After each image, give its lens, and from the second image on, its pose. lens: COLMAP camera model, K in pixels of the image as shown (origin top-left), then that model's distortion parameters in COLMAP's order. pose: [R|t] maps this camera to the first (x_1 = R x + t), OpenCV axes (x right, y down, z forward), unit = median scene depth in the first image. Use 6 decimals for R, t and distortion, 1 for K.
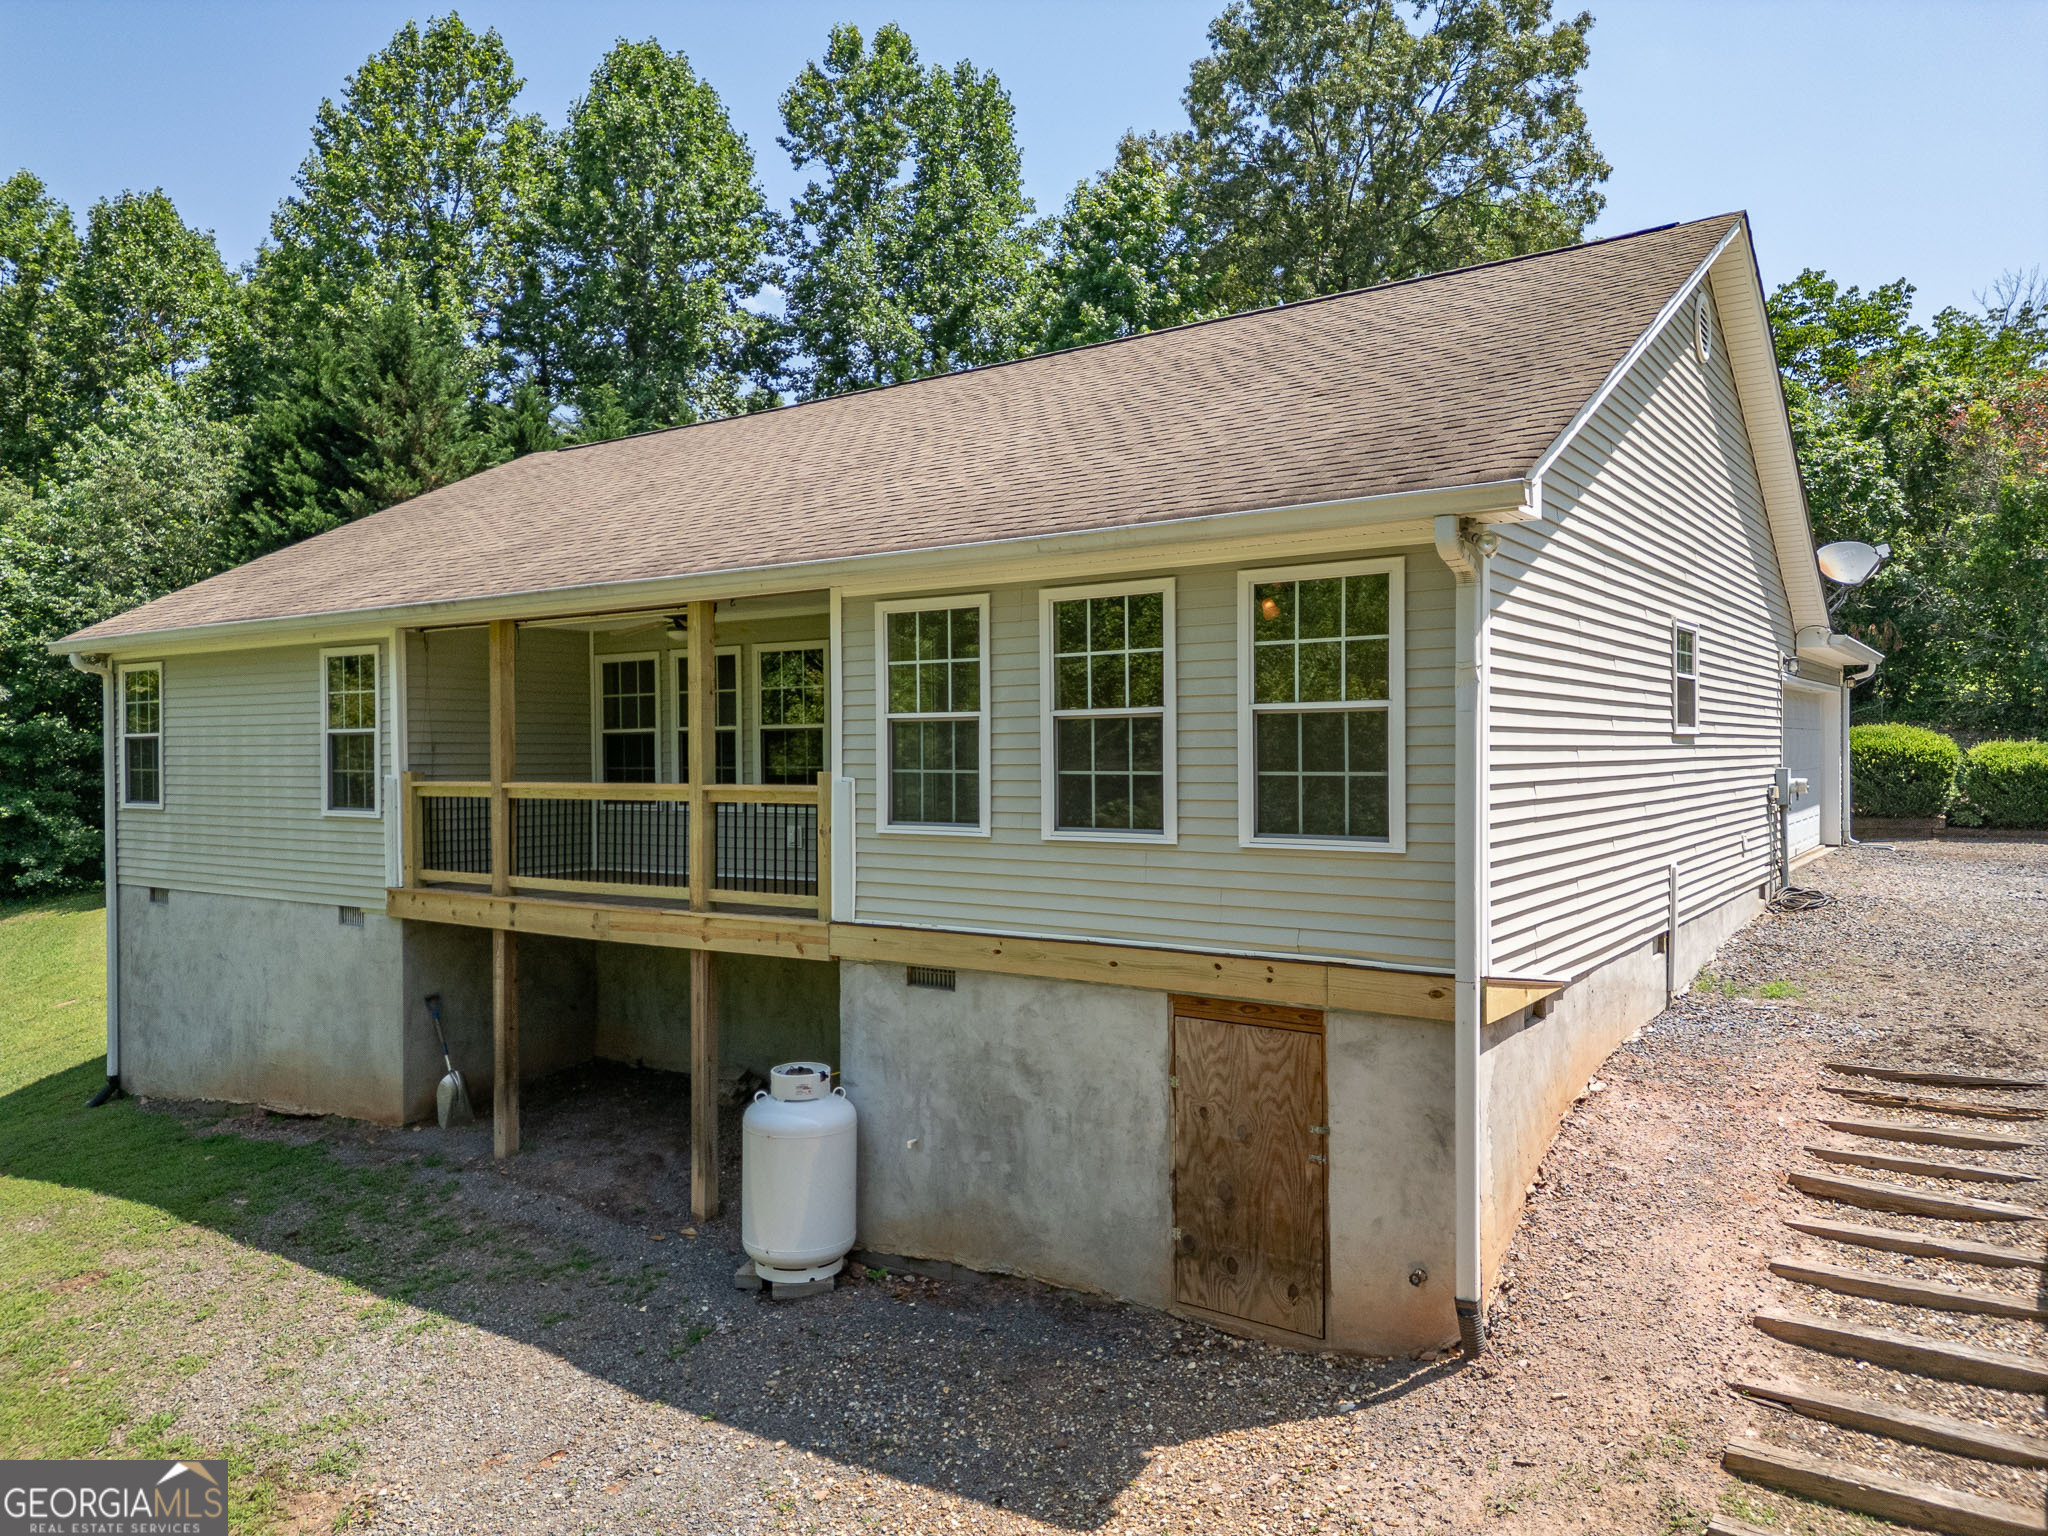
lens RADIAL K [[1439.8, 0, 1024.0], [0, 1439.8, 768.0], [0, 0, 1]] dist [0.095192, -0.107403]
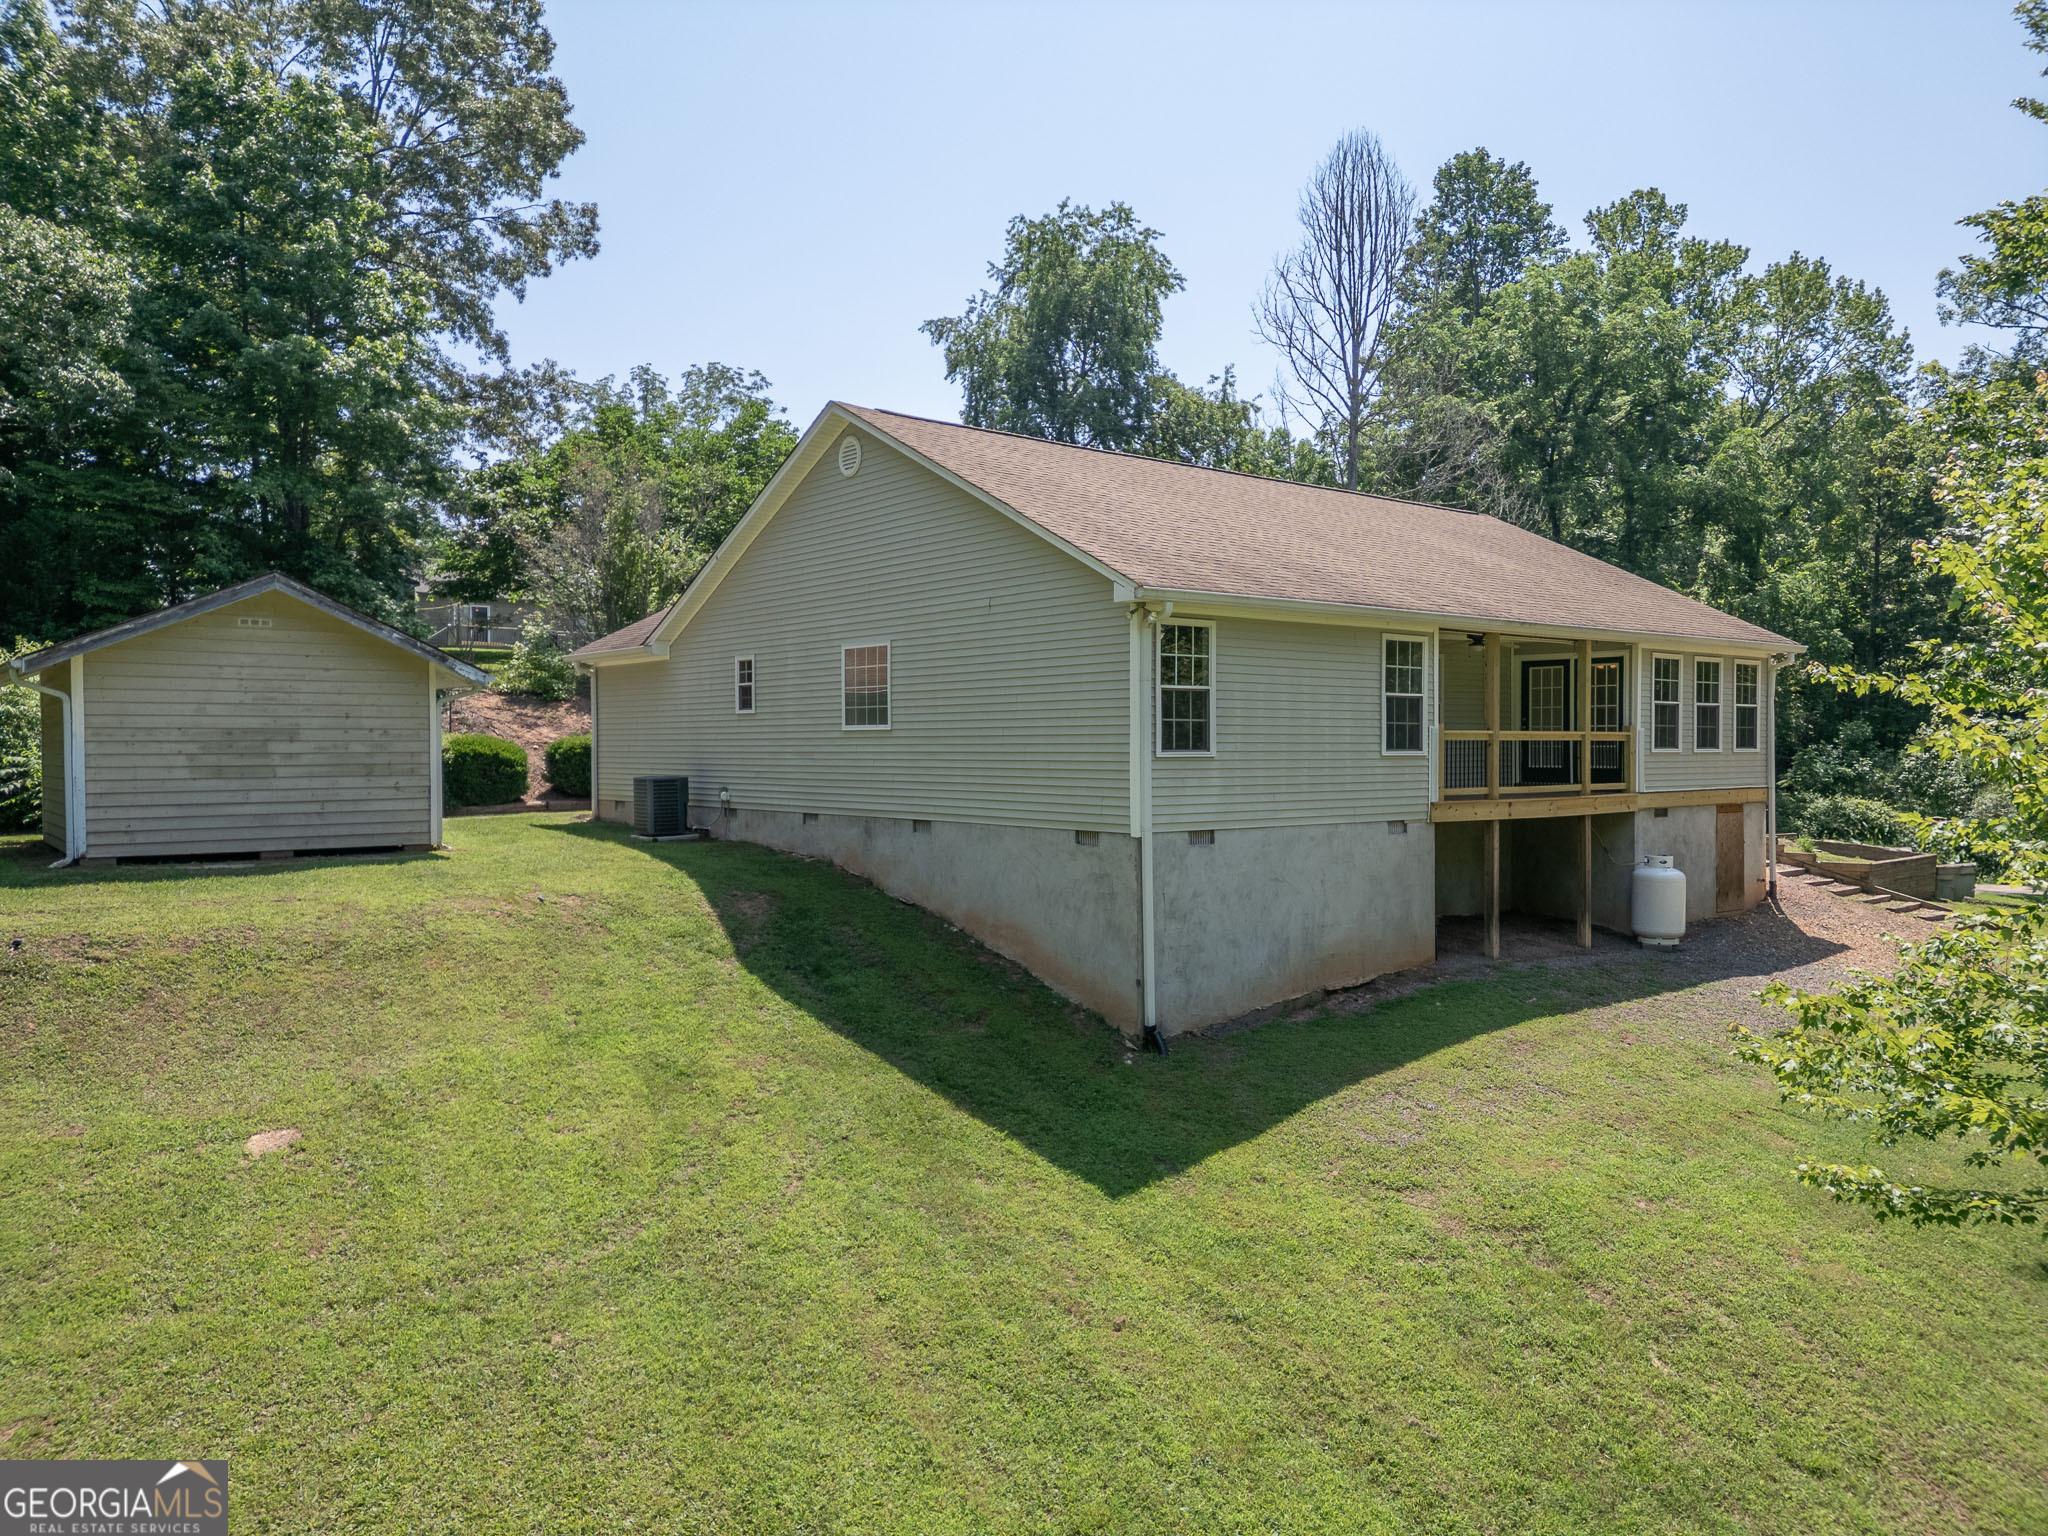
lens RADIAL K [[1439.8, 0, 1024.0], [0, 1439.8, 768.0], [0, 0, 1]] dist [0.095192, -0.107403]
pose [[0.251327, -0.005129, 0.967889, -1.966000], [0.012096, 0.999925, 0.002158, 0.039050], [-0.967827, 0.011165, 0.251370, 1.036797]]
